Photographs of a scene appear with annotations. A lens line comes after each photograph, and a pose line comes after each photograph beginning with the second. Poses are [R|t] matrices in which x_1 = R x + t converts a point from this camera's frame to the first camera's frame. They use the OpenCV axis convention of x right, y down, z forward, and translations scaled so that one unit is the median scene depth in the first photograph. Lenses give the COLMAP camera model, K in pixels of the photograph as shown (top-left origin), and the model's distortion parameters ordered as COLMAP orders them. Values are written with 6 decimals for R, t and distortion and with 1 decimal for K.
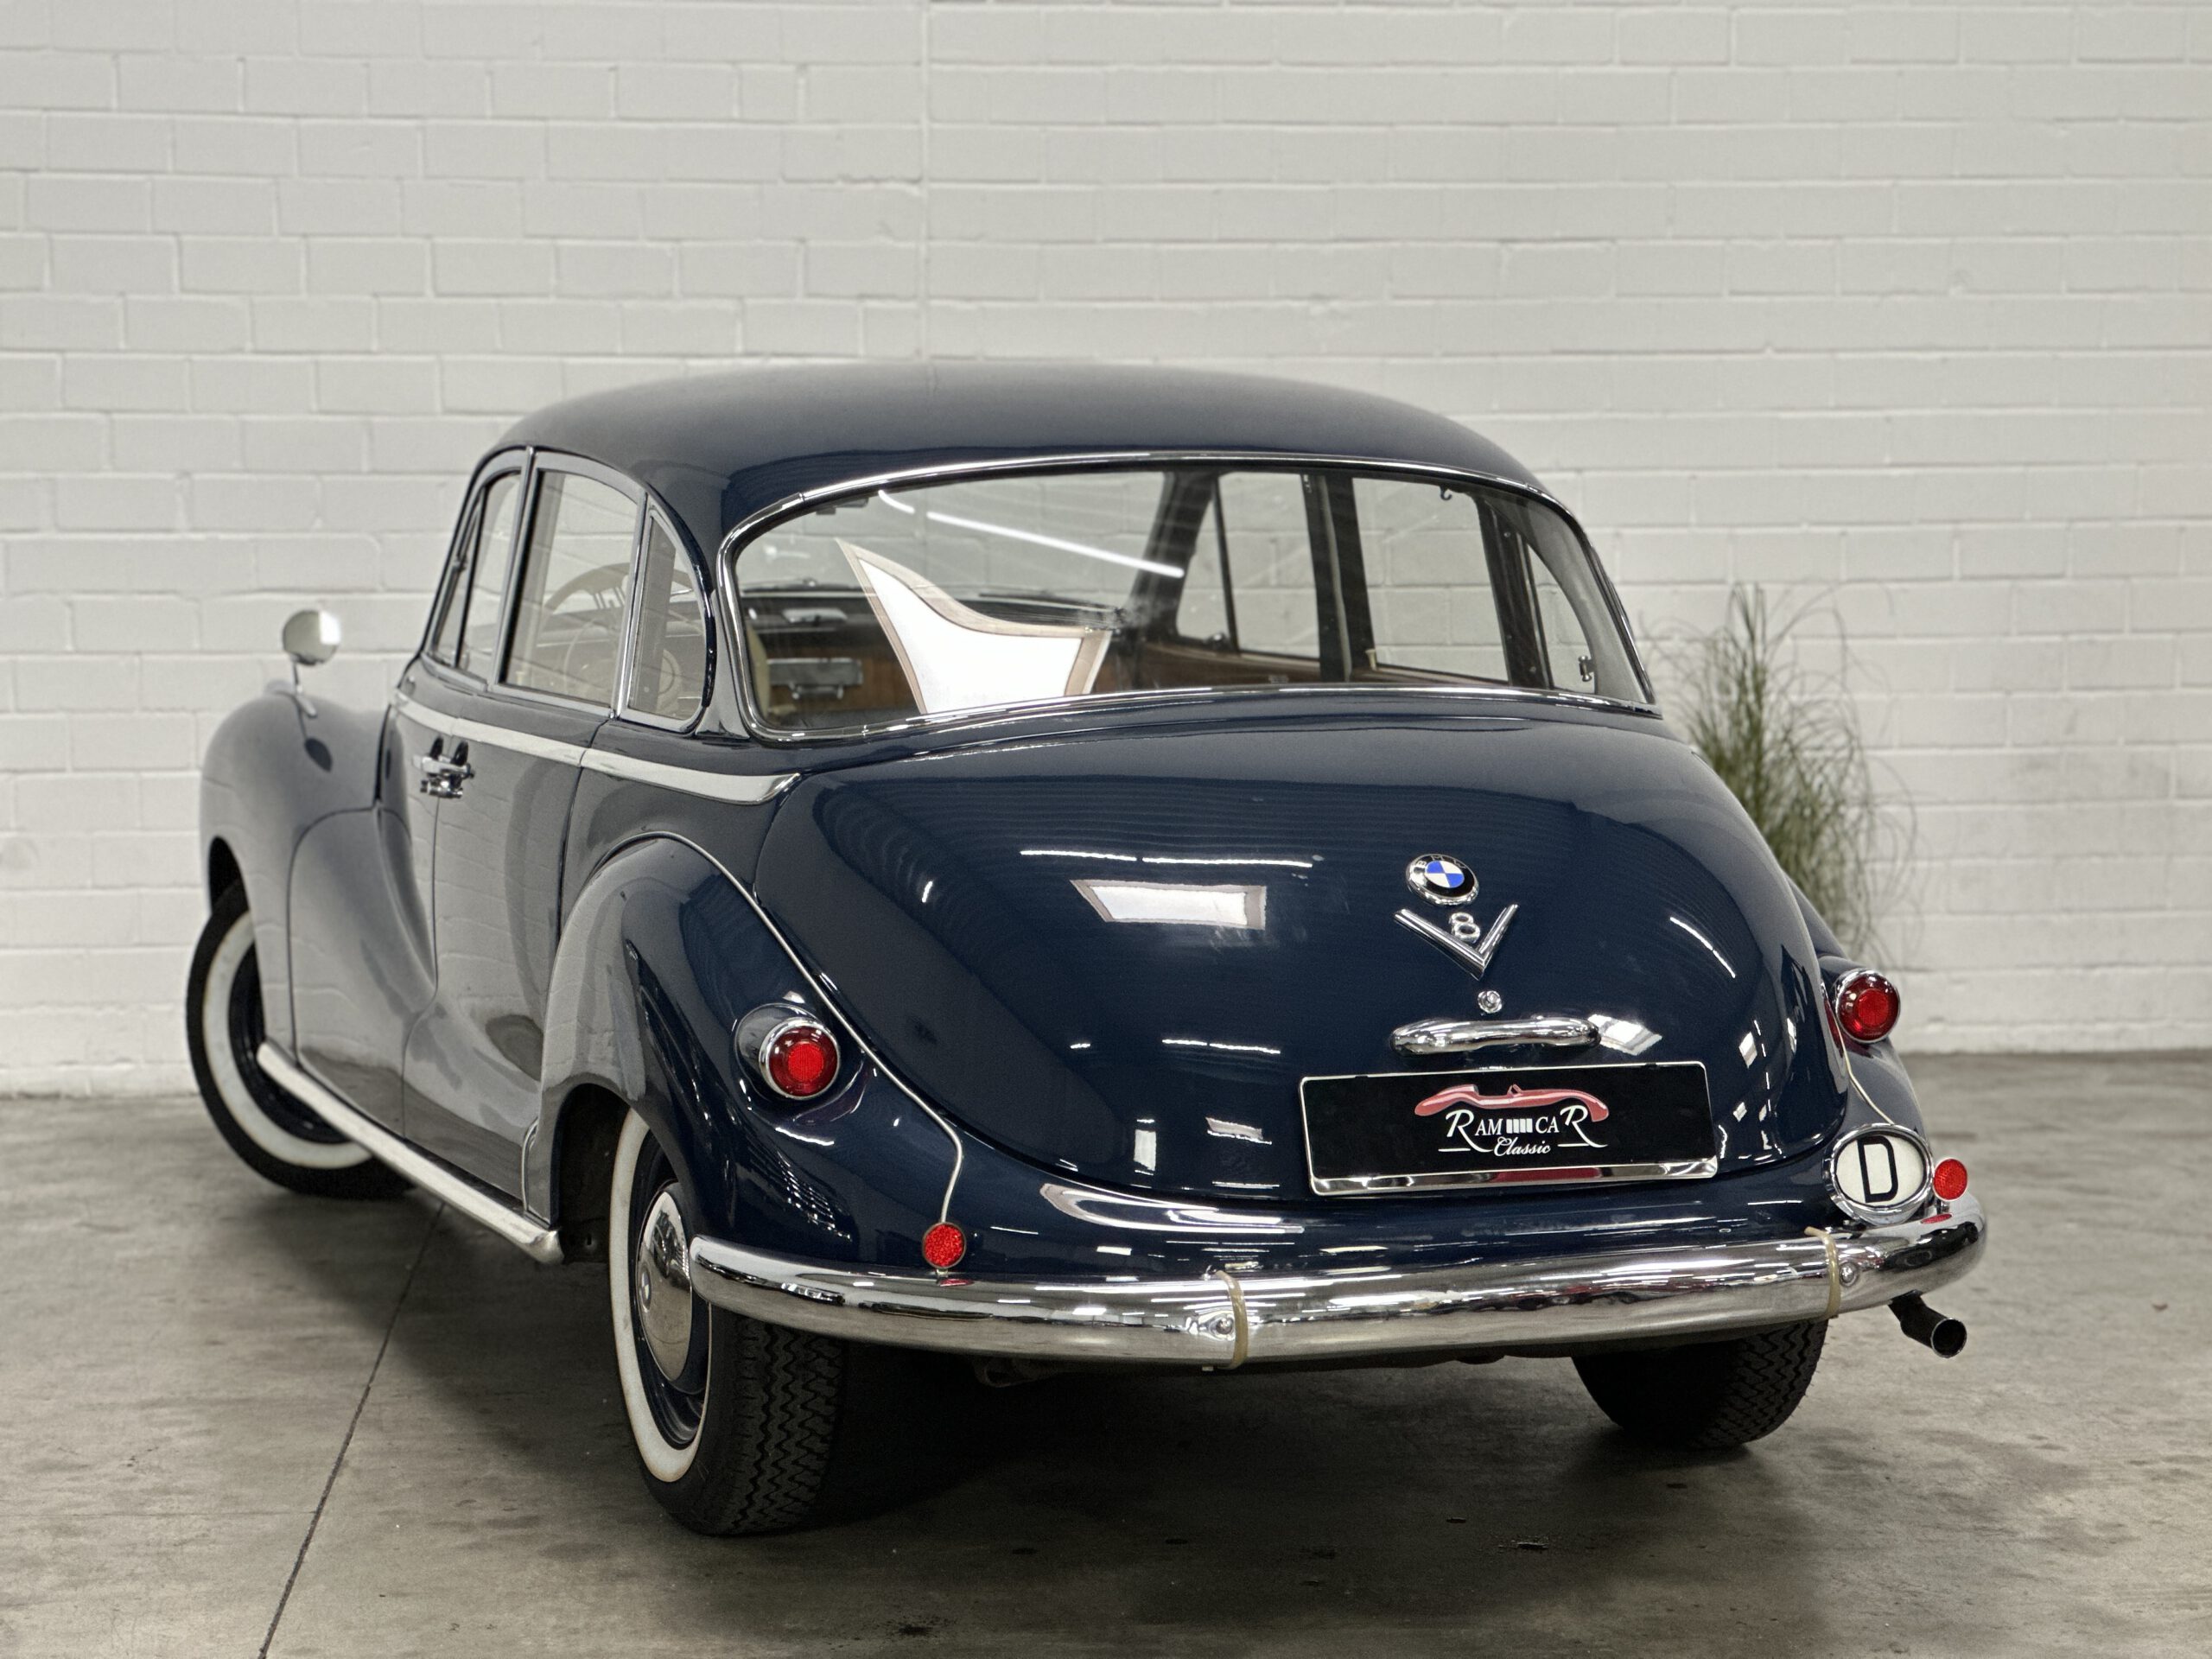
lens RADIAL K [[5117.8, 0, 1106.0], [0, 5117.8, 829.5], [0, 0, 1]] dist [0.225029, 0.390144]
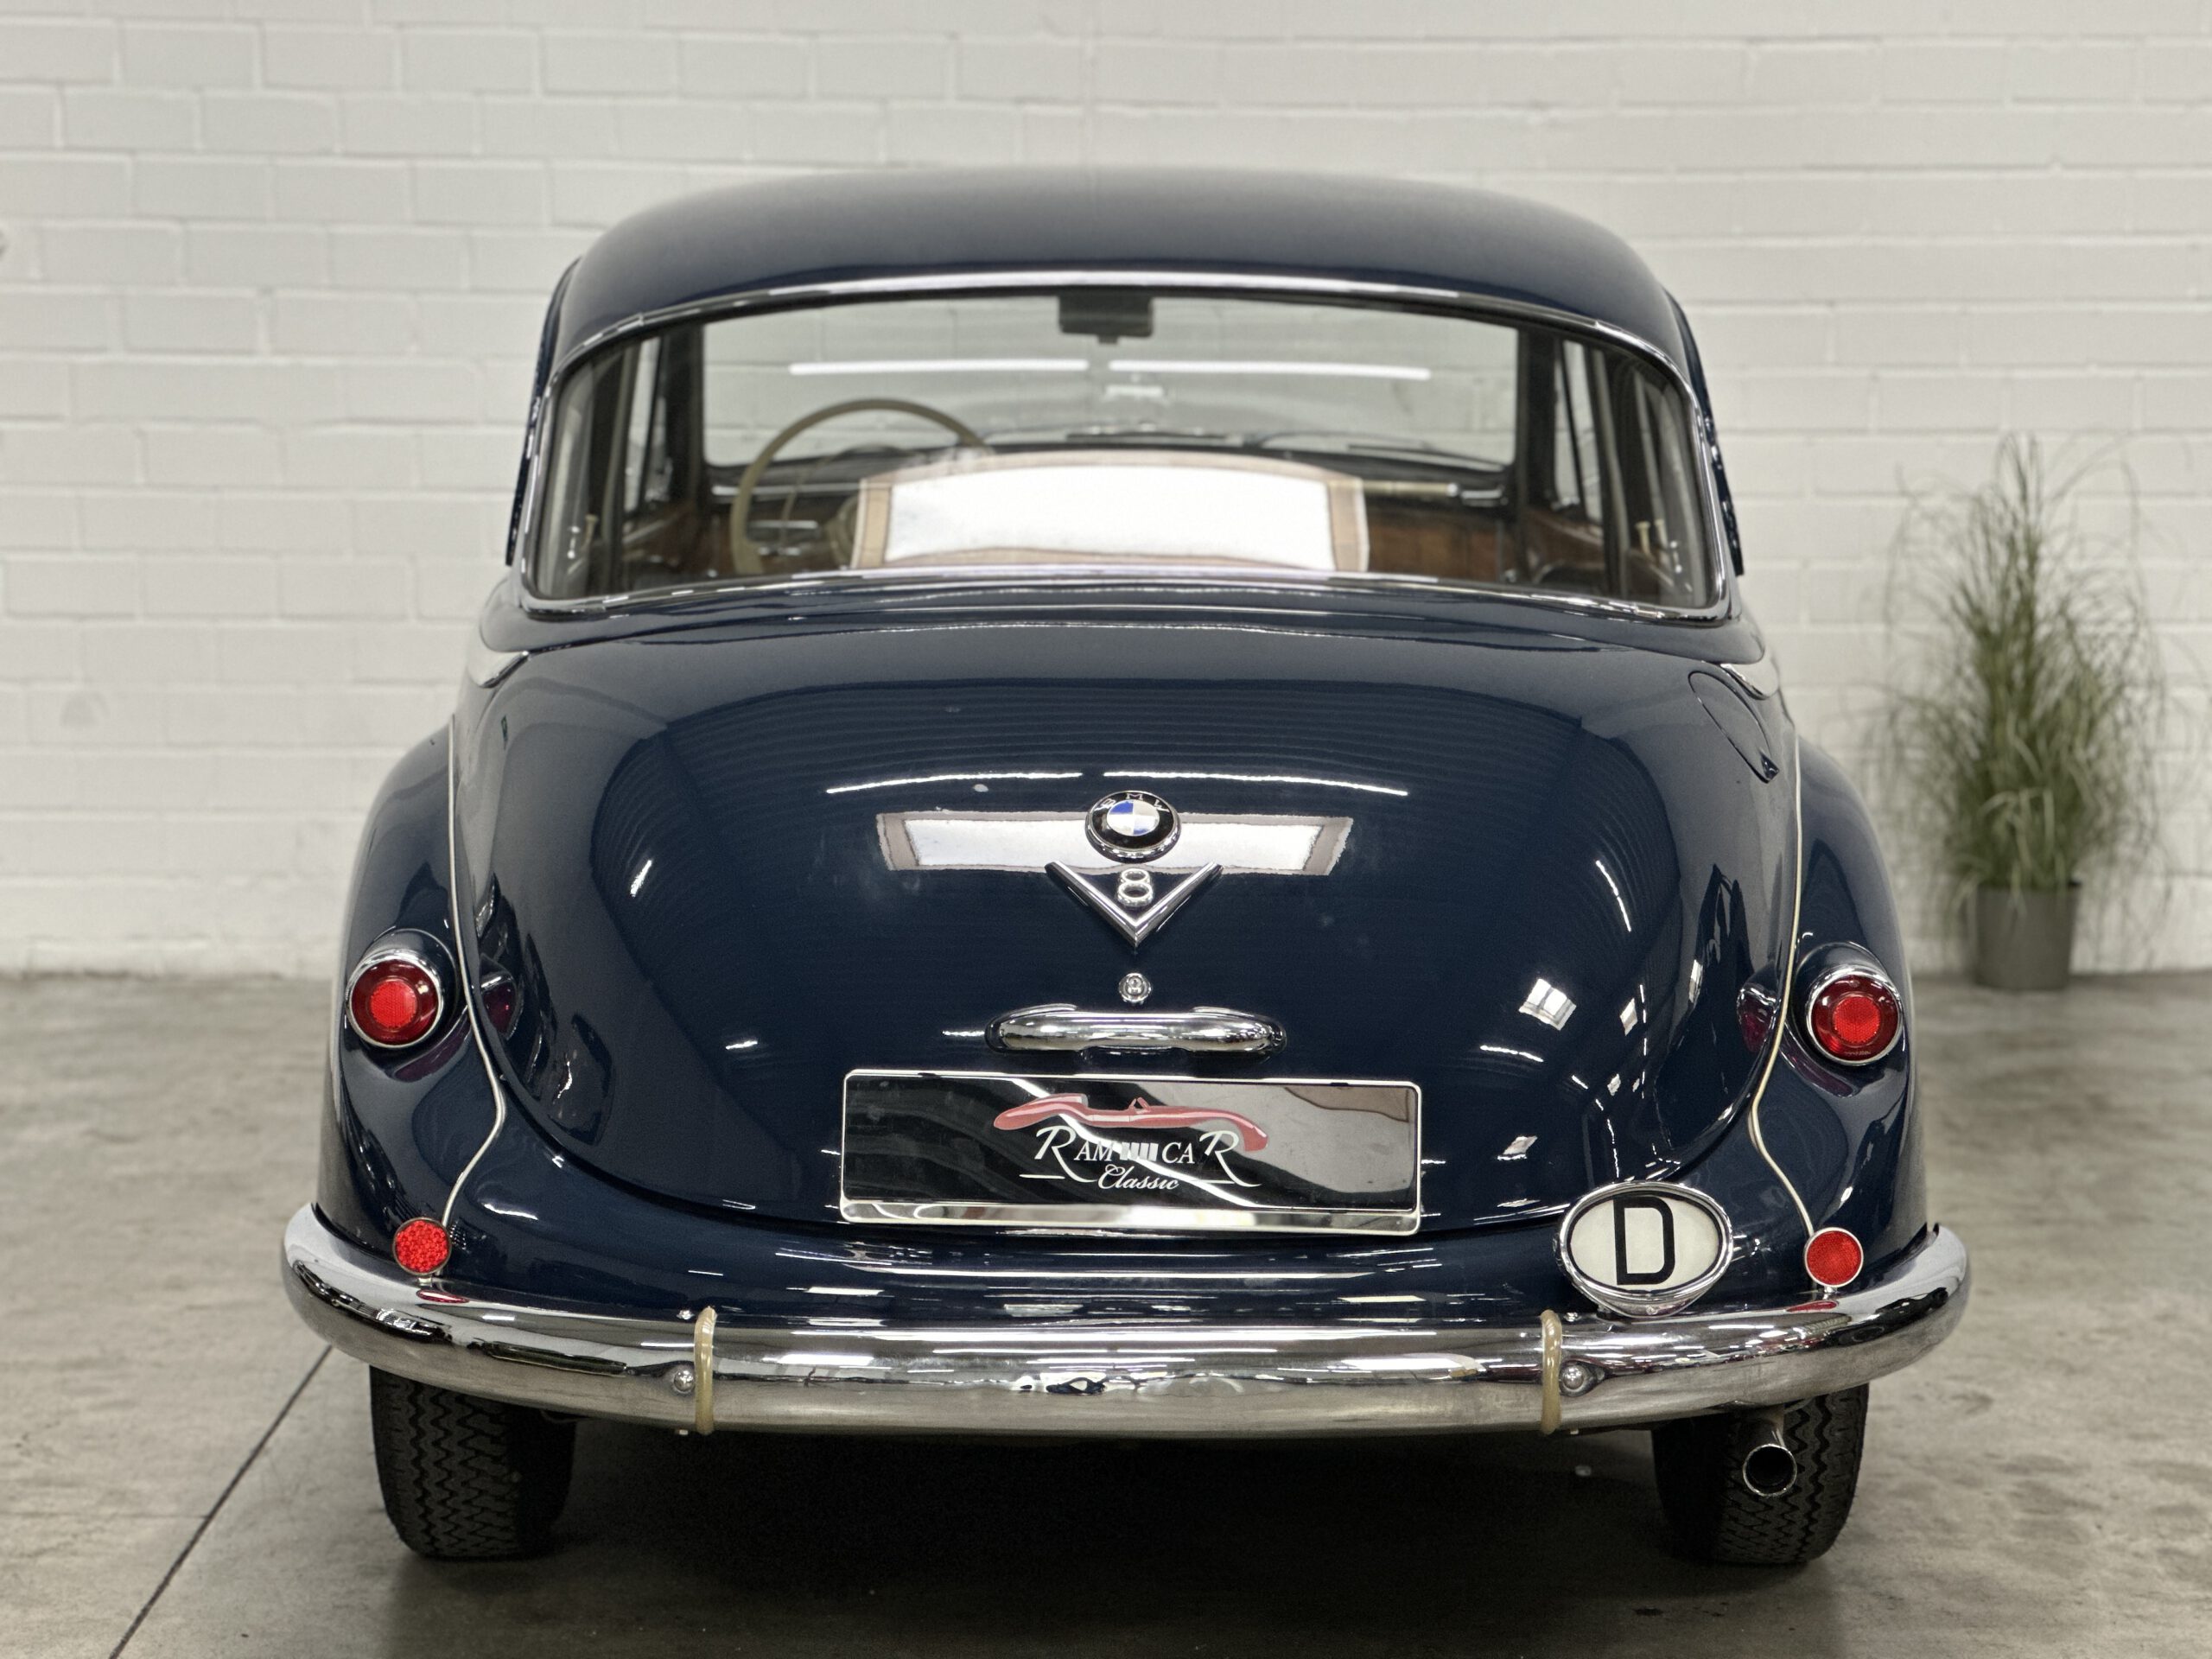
lens RADIAL K [[4961.7, 0, 1112.2], [0, 4961.7, 802.2], [0, 0, 1]] dist [0.576108, -3.730652]
pose [[0.996908, 0.018899, -0.076277, 0.037245], [-0.016743, 0.999445, 0.028801, -0.007229], [0.076779, -0.027435, 0.996671, 0.129139]]
